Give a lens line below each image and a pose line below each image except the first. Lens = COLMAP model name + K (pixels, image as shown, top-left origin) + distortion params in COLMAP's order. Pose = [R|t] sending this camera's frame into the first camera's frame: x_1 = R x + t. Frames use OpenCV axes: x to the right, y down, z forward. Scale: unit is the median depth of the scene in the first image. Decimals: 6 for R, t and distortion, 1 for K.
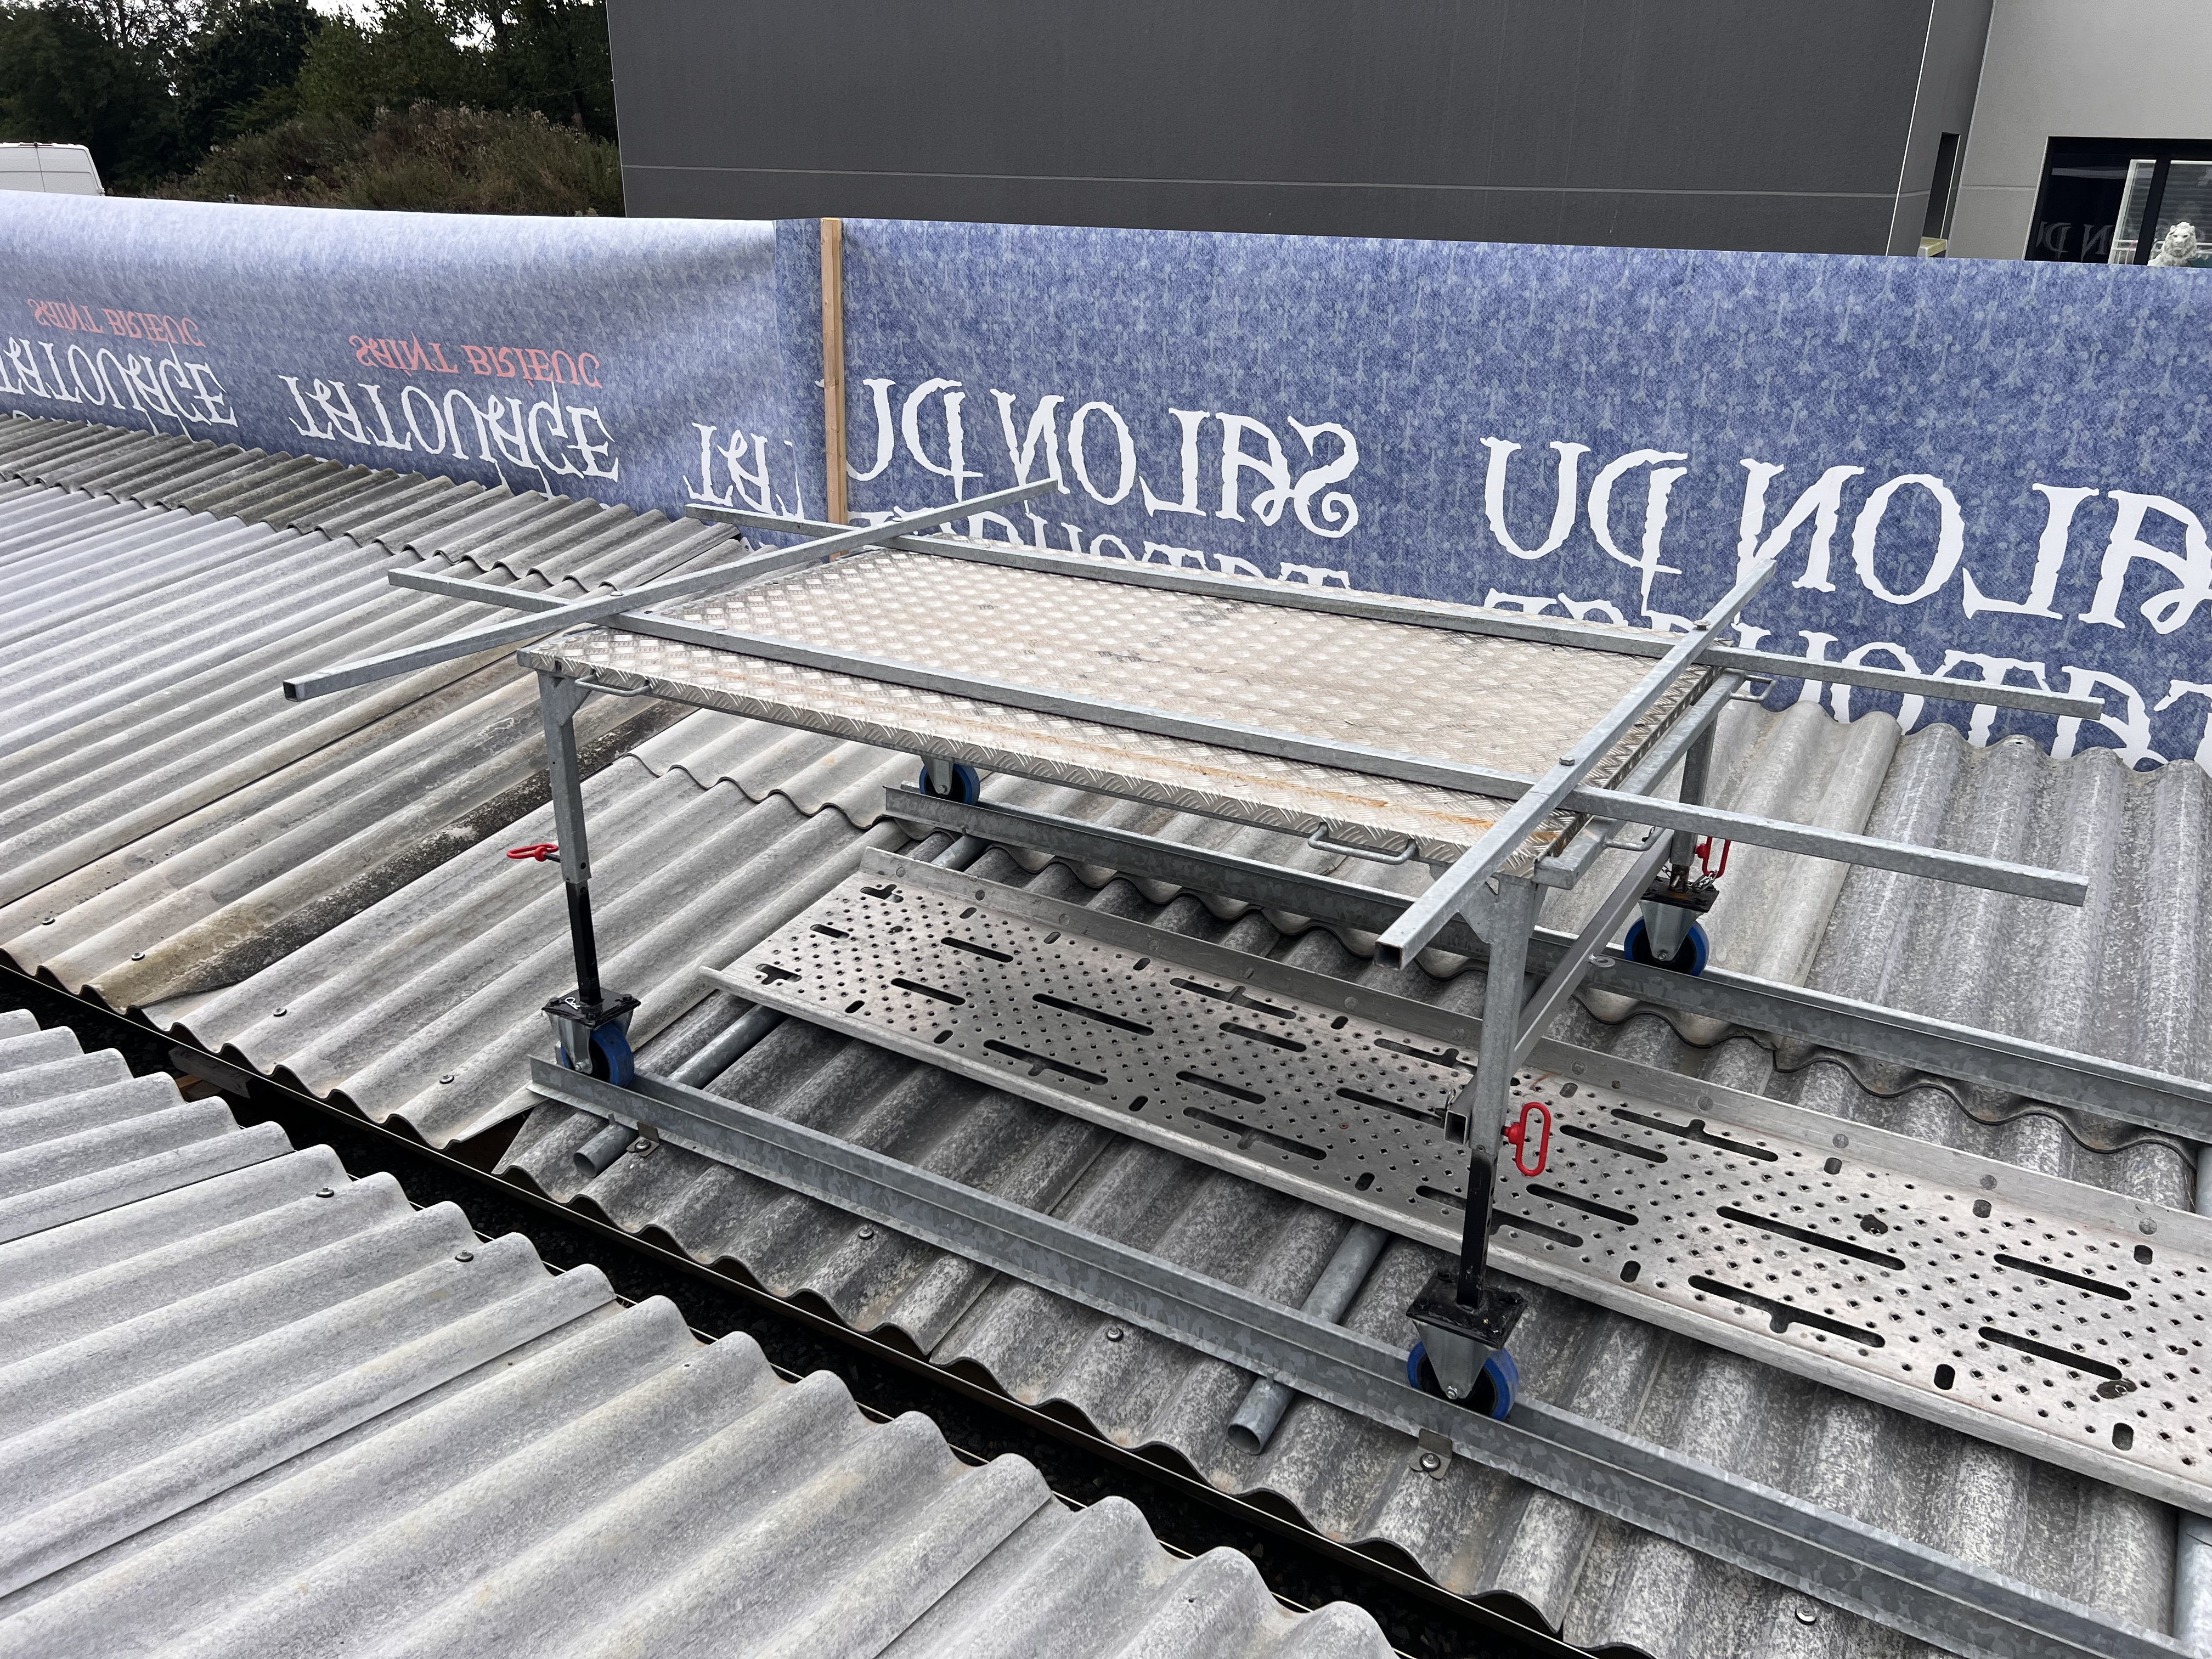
lens RADIAL K [[1667.2, 0, 1097.3], [0, 1667.2, 819.2], [0, 0, 1]] dist [0.020045, -0.015155]
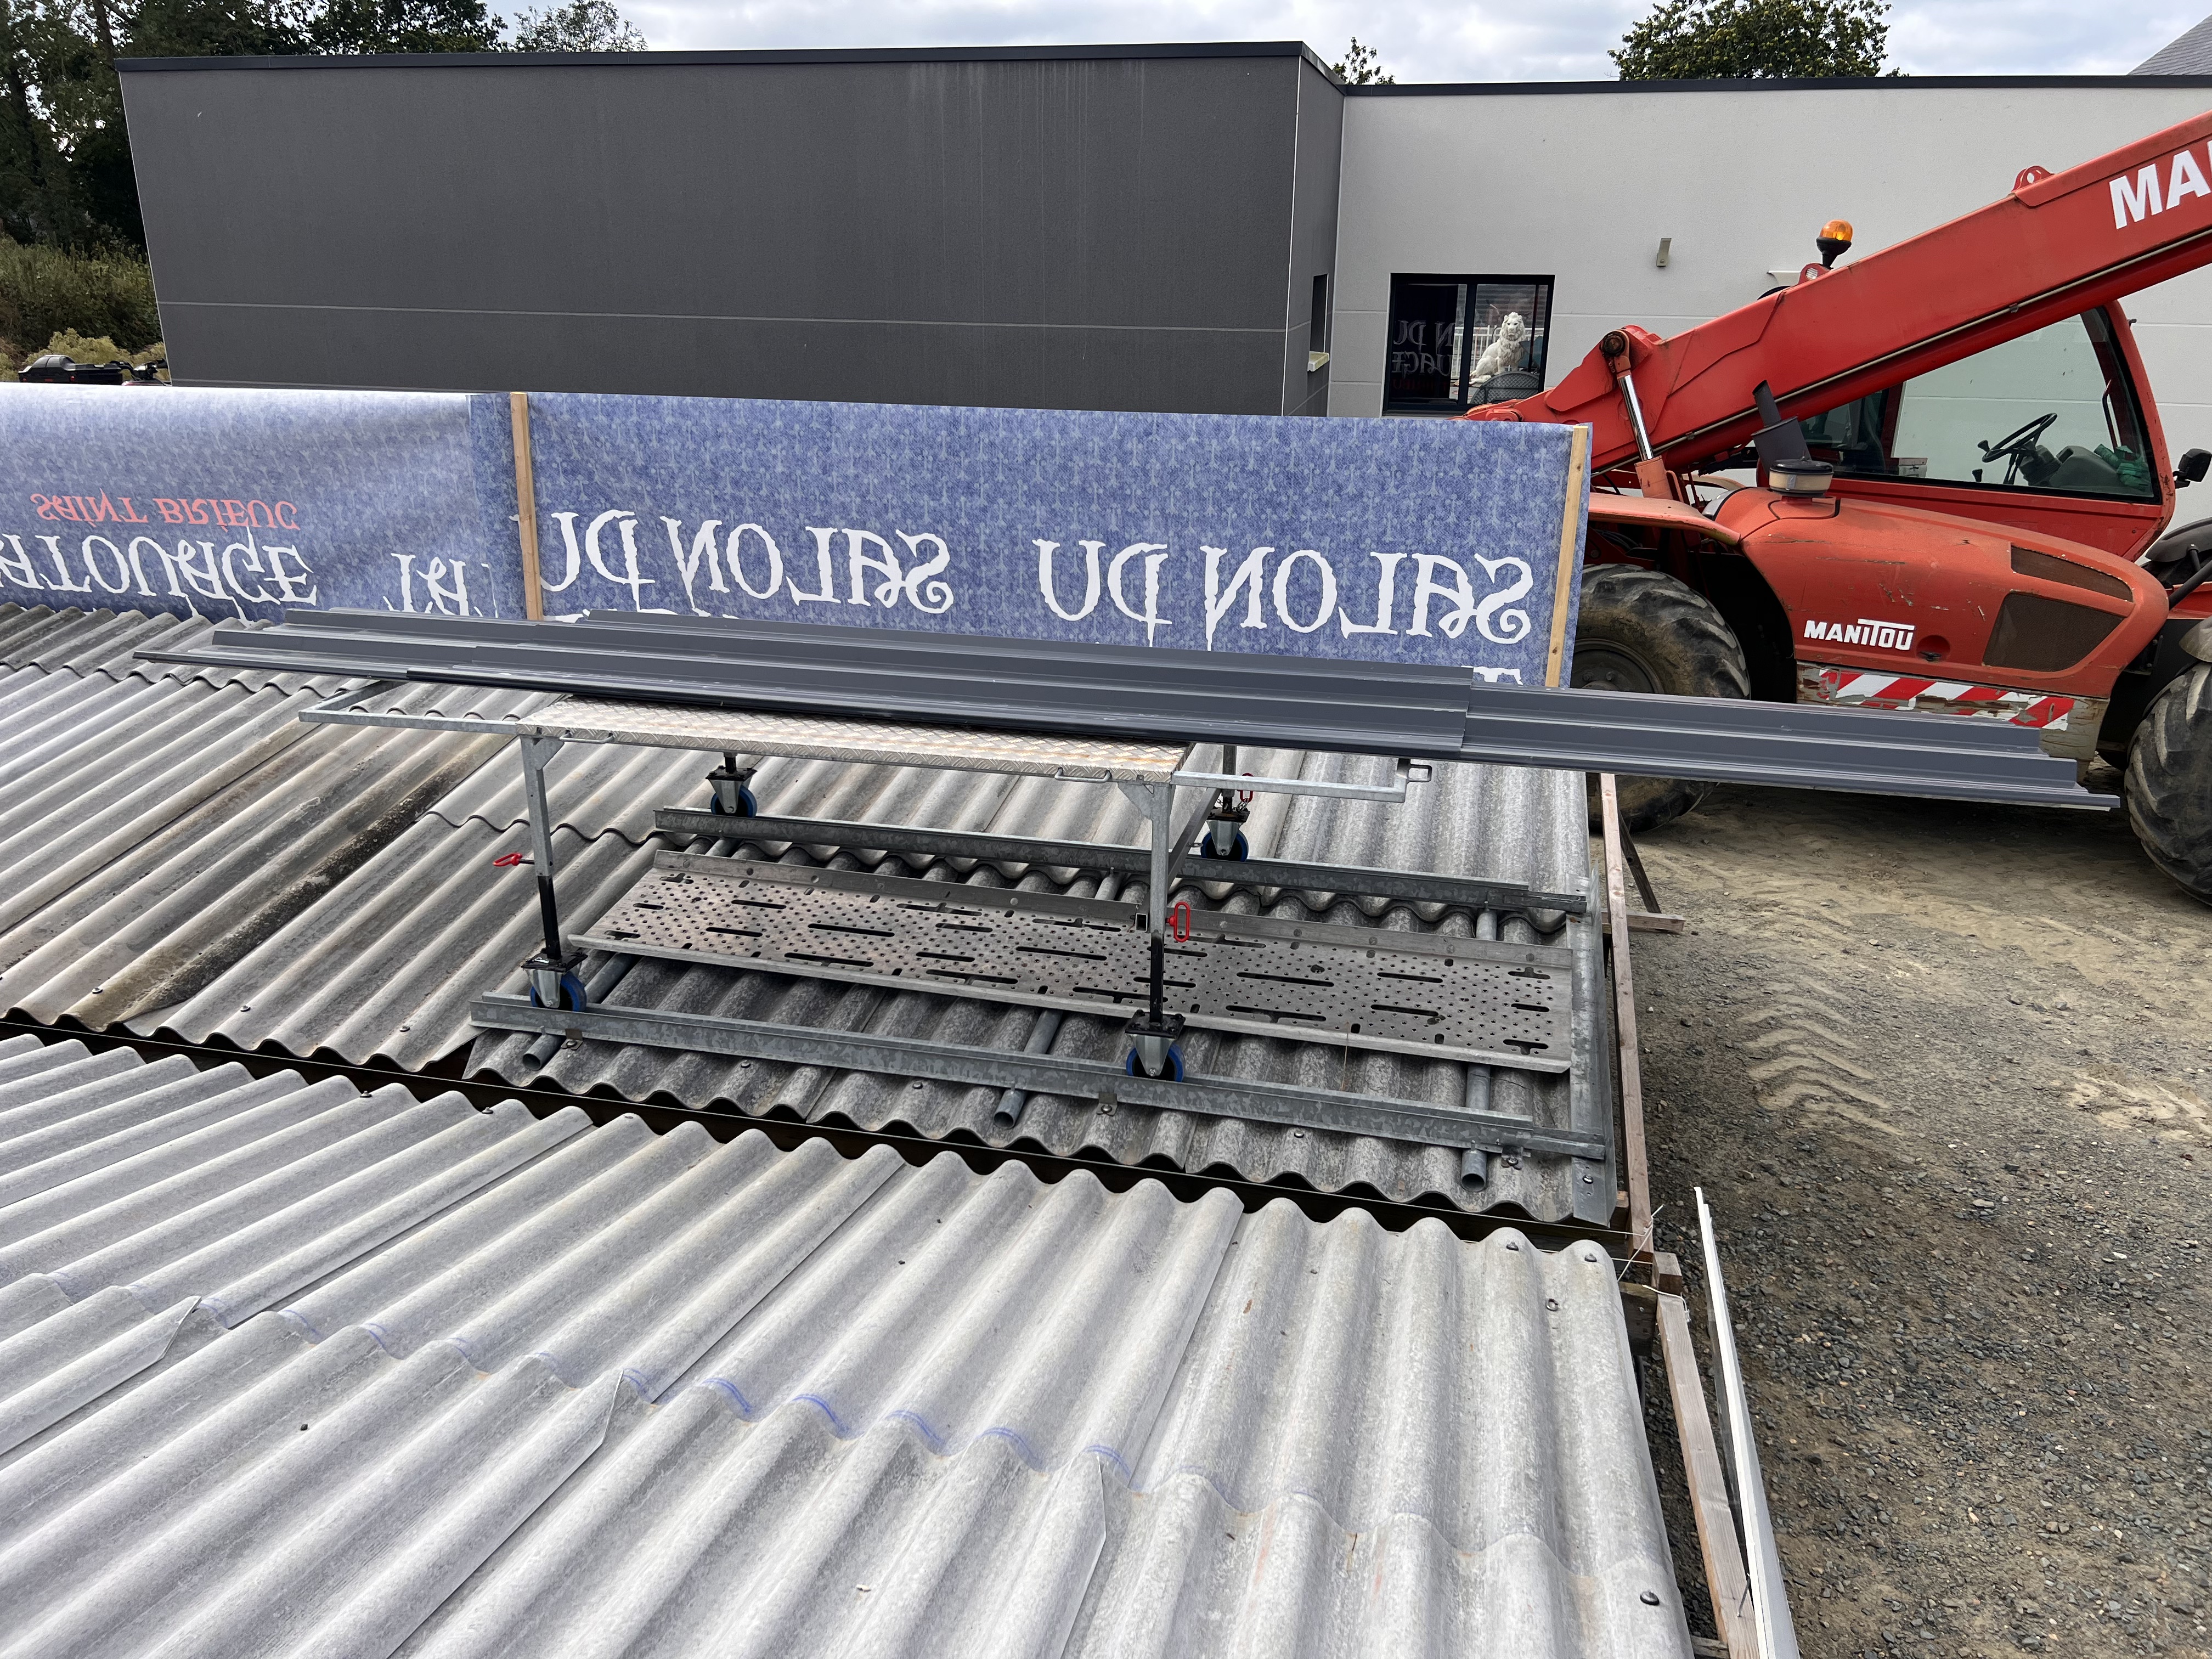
lens RADIAL K [[1714.6, 0, 1106.0], [0, 1714.6, 829.5], [0, 0, 1]] dist [0.183389, -0.462165]
pose [[0.951899, -0.103256, 0.288490, -0.189383], [0.114879, 0.993099, -0.023603, 0.074060], [-0.284062, 0.055609, 0.957192, -0.497723]]
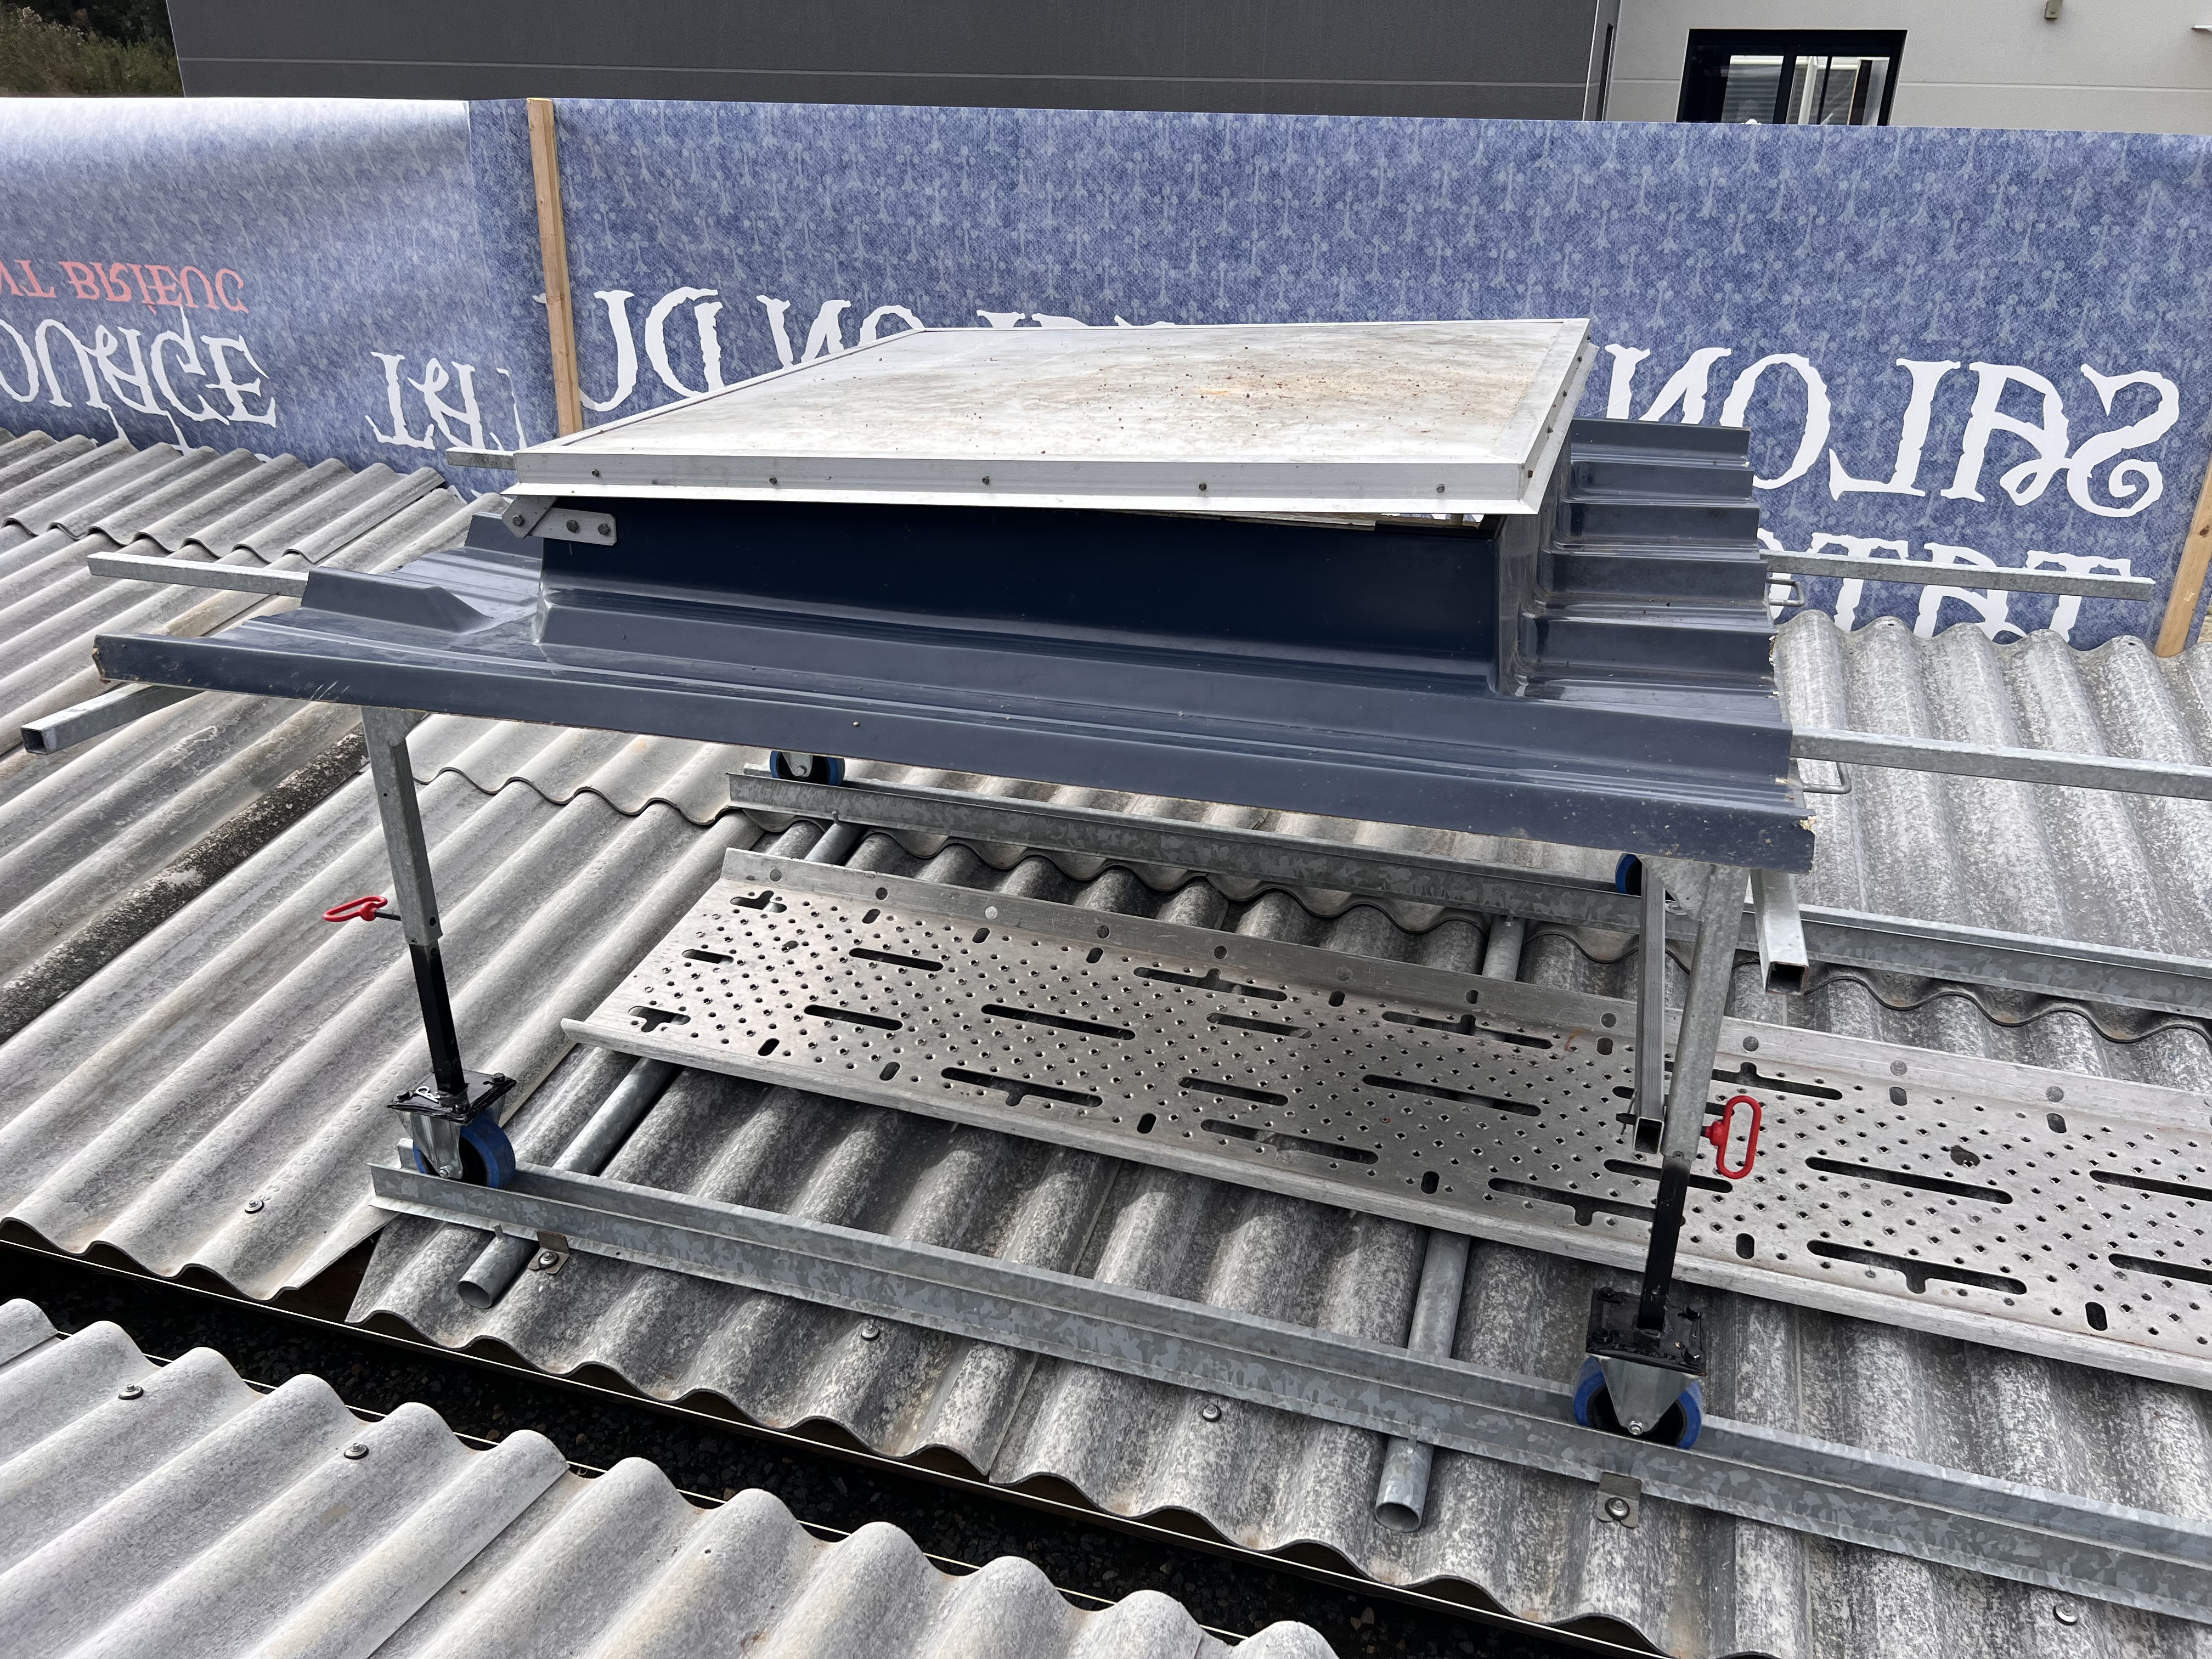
lens RADIAL K [[1667.2, 0, 1097.3], [0, 1667.2, 819.2], [0, 0, 1]] dist [0.020045, -0.015155]
pose [[0.971884, -0.097610, 0.214277, -0.129537], [0.087538, 0.994584, 0.056027, -0.027306], [-0.218585, -0.035694, 0.975165, 0.132633]]
